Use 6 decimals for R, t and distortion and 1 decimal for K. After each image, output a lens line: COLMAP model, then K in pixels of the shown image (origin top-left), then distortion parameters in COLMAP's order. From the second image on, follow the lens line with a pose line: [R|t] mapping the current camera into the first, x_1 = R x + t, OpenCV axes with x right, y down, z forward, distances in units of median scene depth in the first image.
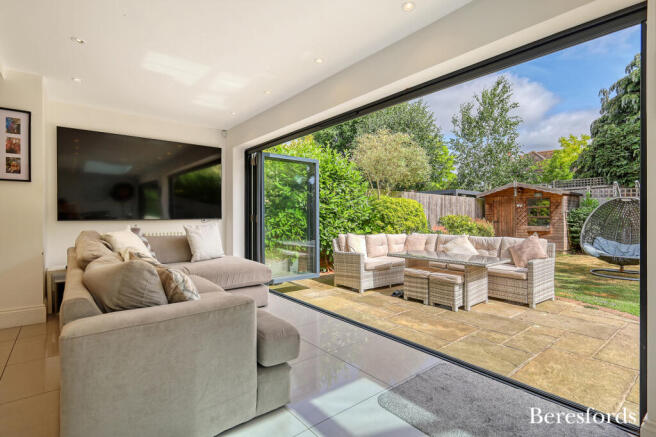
lens RADIAL K [[325.3, 0, 324.2], [0, 325.3, 215.1], [0, 0, 1]] dist [0.002386, 0.000027]
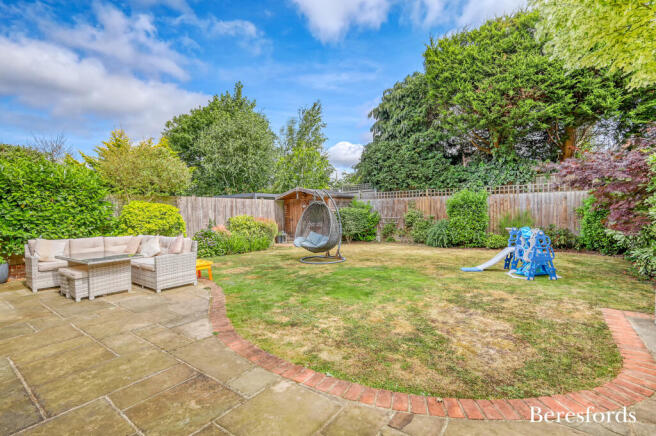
lens RADIAL K [[302.4, 0, 331.8], [0, 302.4, 219.6], [0, 0, 1]] dist [0.002687, 0.000165]
pose [[0.965006, -0.026682, 0.260868, 0.435510], [0.019964, 0.999398, 0.028366, -0.010286], [-0.261468, -0.022165, 0.964958, -0.143350]]
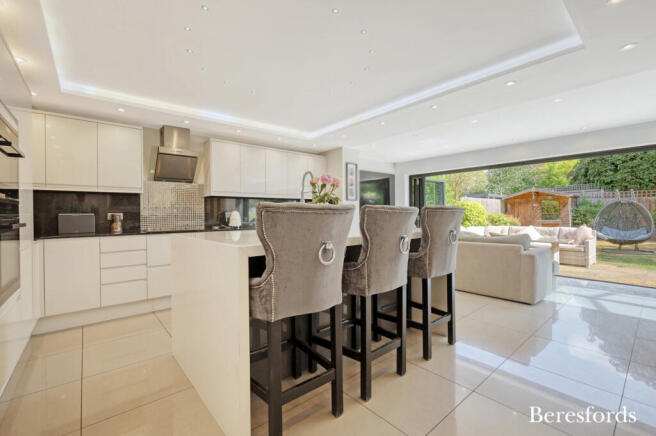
lens RADIAL K [[286.2, 0, 329.3], [0, 286.2, 217.3], [0, 0, 1]] dist [0.001971, 0.000104]
pose [[0.999465, -0.014496, 0.029312, -0.335041], [0.014004, 0.999759, 0.016922, -0.010990], [-0.029550, -0.016502, 0.999427, -0.203821]]
